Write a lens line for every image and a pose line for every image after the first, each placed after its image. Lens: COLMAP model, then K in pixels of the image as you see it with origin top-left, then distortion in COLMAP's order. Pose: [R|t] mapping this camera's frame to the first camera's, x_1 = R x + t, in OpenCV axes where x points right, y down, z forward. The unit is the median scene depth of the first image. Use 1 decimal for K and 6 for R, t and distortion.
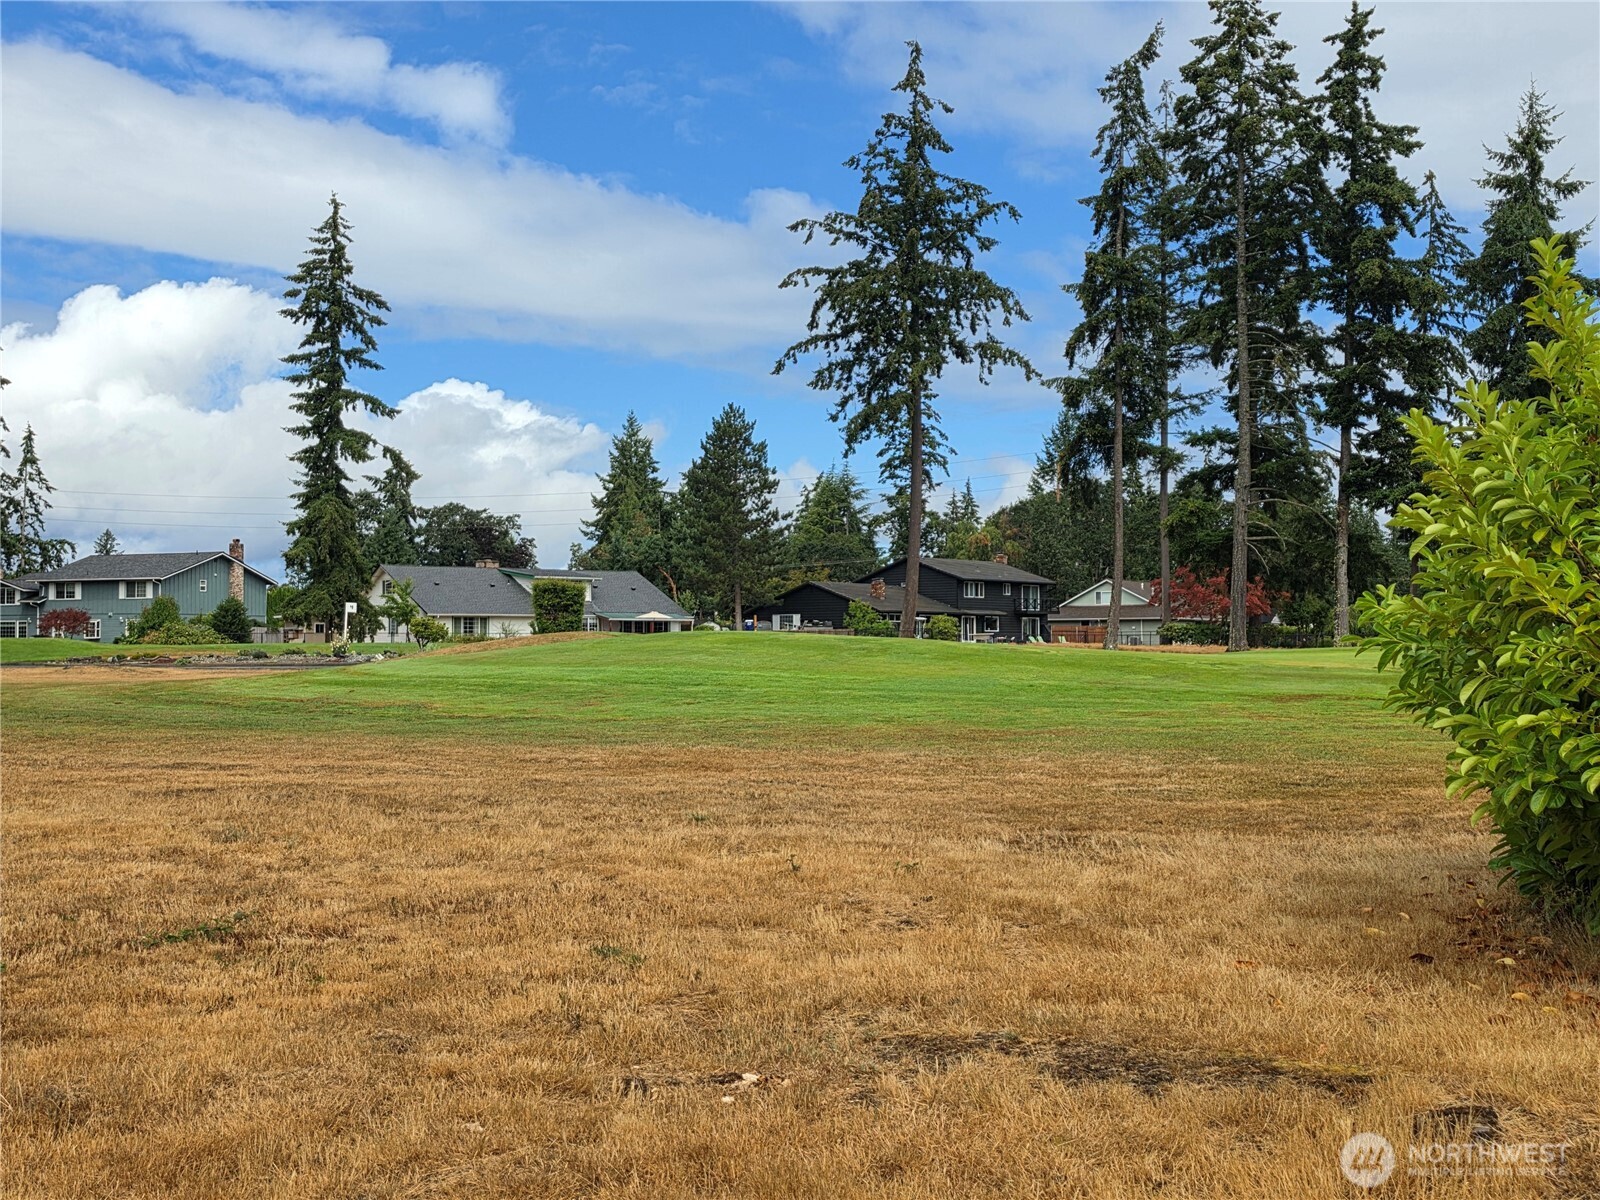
lens RADIAL K [[1758.2, 0, 787.7], [0, 1758.2, 603.1], [0, 0, 1]] dist [0.053030, 0.000000]
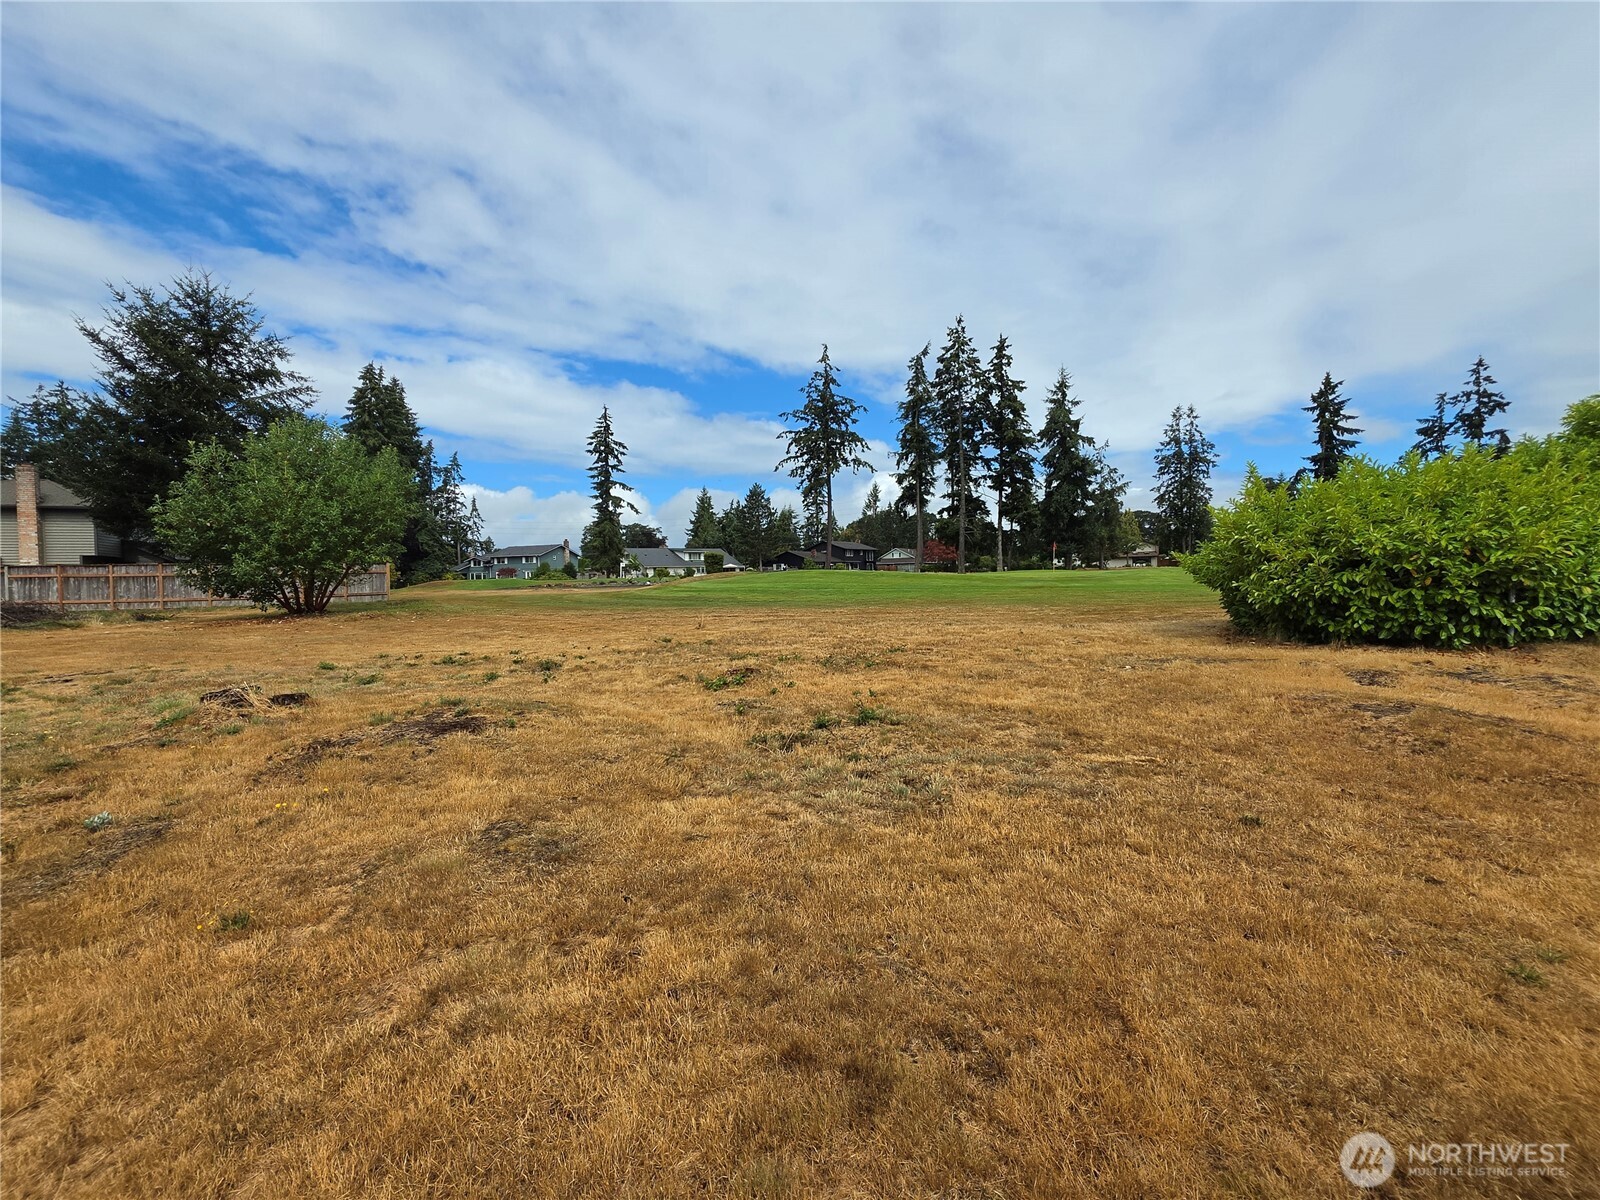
lens RADIAL K [[692.5, 0, 800.7], [0, 692.5, 586.5], [0, 0, 1]] dist [-0.011988, 0.003281]
pose [[0.997644, -0.023102, 0.064602, -0.042478], [0.020537, 0.998985, 0.040083, -0.000724], [-0.065462, -0.038662, 0.997106, -0.033776]]
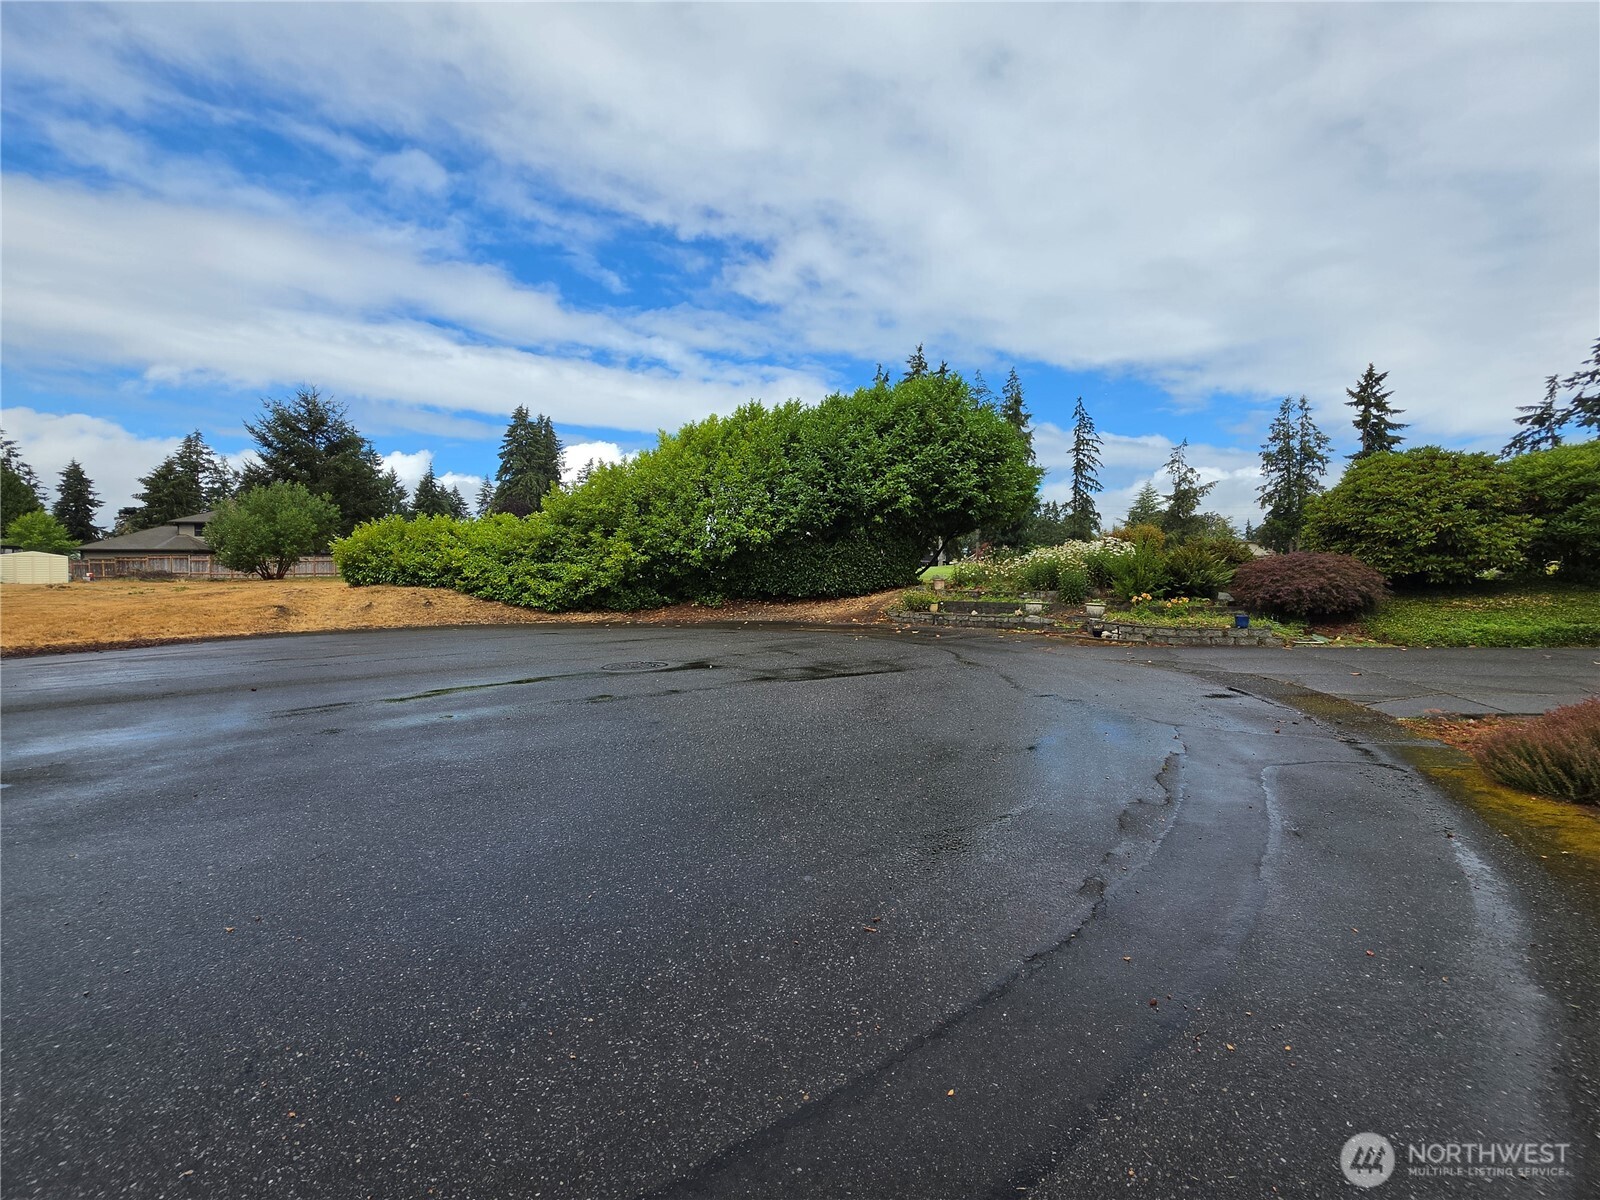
lens RADIAL K [[692.5, 0, 810.4], [0, 692.5, 582.7], [0, 0, 1]] dist [-0.011988, 0.003281]
pose [[0.973207, 0.000154, -0.229929, 0.238425], [0.007570, 0.999436, 0.032712, 0.003130], [0.229805, -0.033576, 0.972657, -0.149478]]
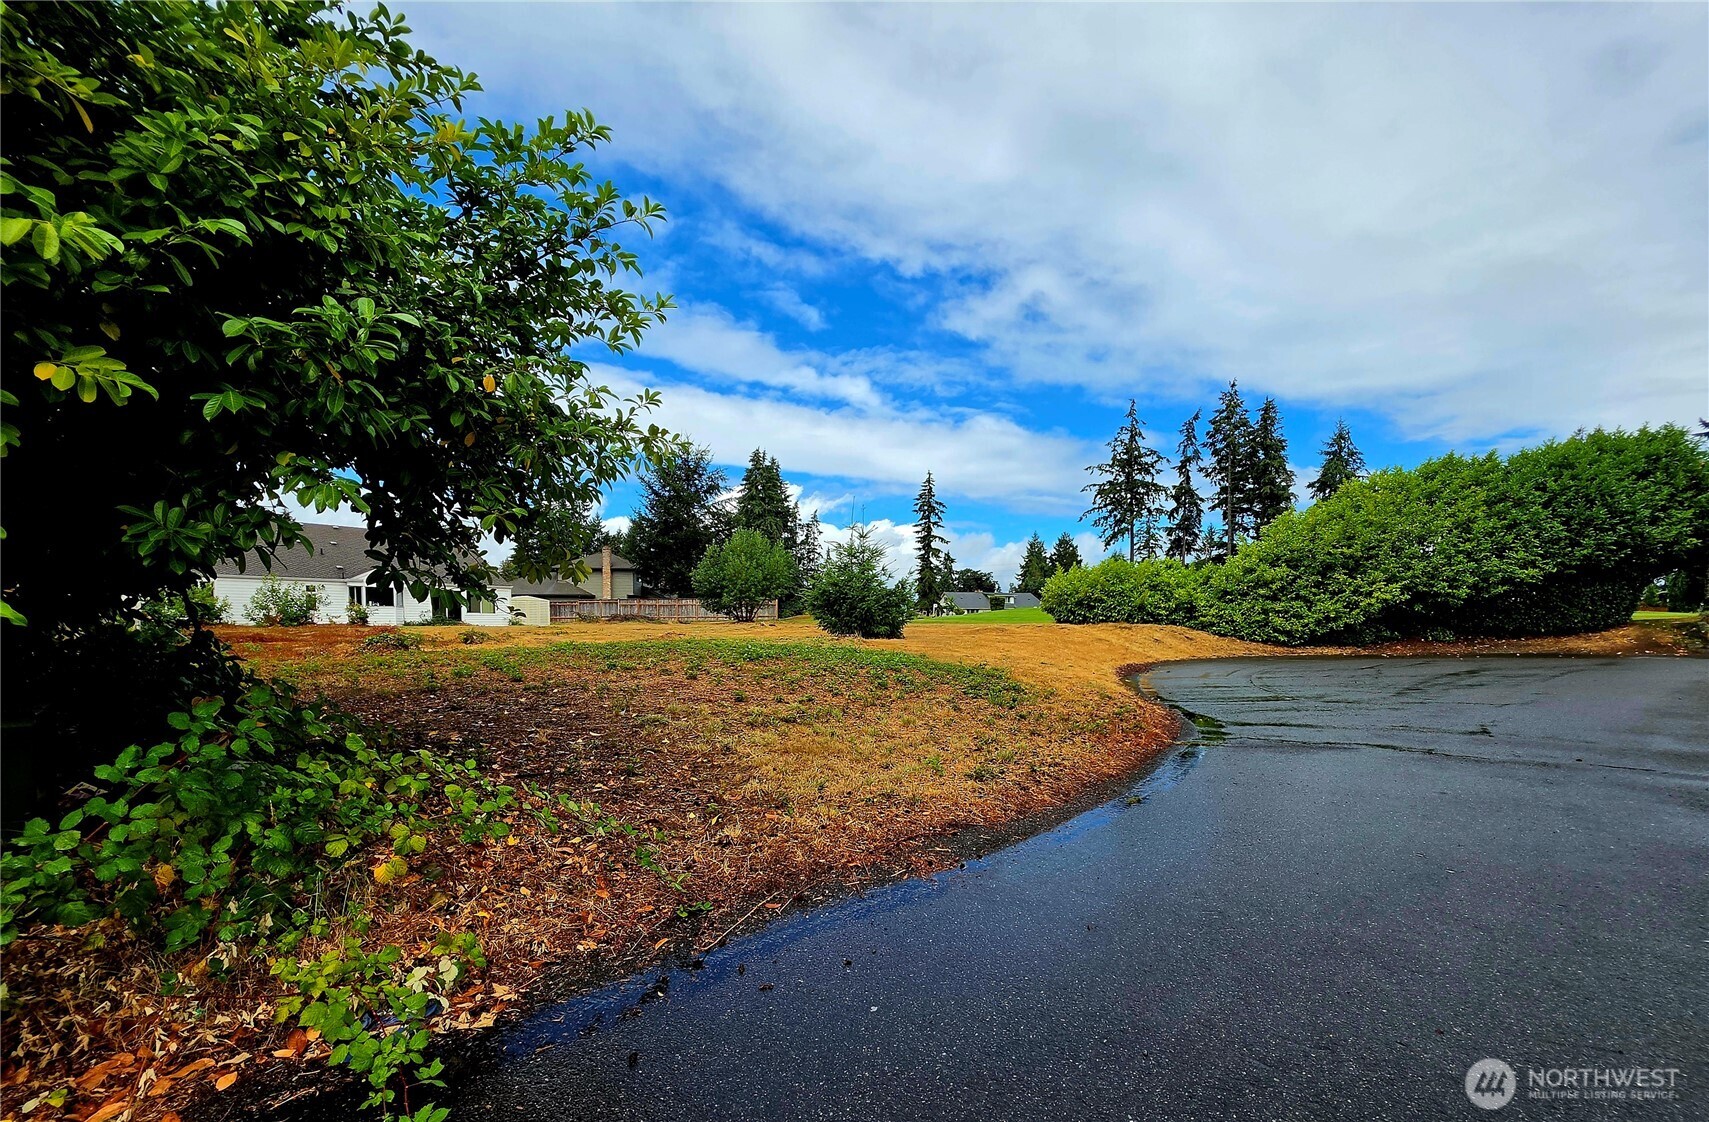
lens RADIAL K [[727.7, 0, 884.2], [0, 727.7, 643.5], [0, 0, 1]] dist [-0.009723, -0.000053]
pose [[0.954564, 0.006200, -0.297943, 0.046538], [0.009048, 0.998720, 0.049769, 0.004092], [0.297870, -0.050204, 0.953285, -0.237020]]
